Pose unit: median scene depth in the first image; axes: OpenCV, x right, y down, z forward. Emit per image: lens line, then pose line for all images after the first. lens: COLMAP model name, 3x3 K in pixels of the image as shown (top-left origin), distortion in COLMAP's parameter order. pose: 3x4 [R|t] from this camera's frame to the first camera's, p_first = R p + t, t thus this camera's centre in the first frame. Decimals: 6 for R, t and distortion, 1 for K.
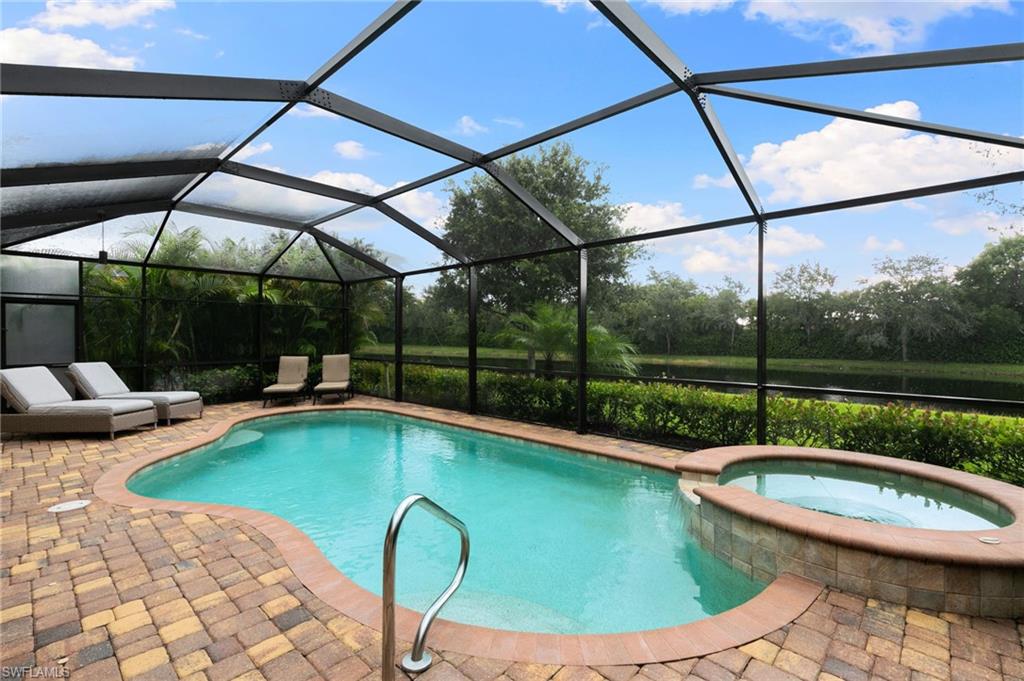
lens RADIAL K [[464.2, 0, 513.0], [0, 464.2, 338.7], [0, 0, 1]] dist [0.009598, -0.001560]
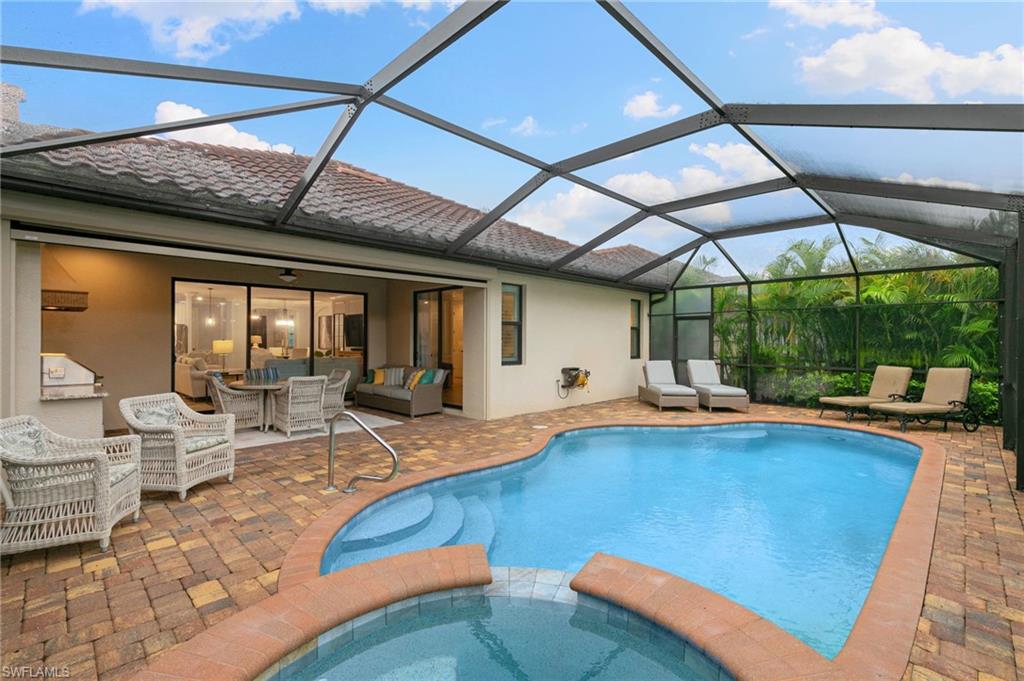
lens RADIAL K [[464.2, 0, 511.7], [0, 464.2, 340.4], [0, 0, 1]] dist [0.009598, -0.001560]
pose [[-0.026291, -0.003618, -0.999648, 0.487785], [-0.010142, 0.999943, -0.003352, 0.001790], [0.999603, 0.010050, -0.026327, 0.457430]]
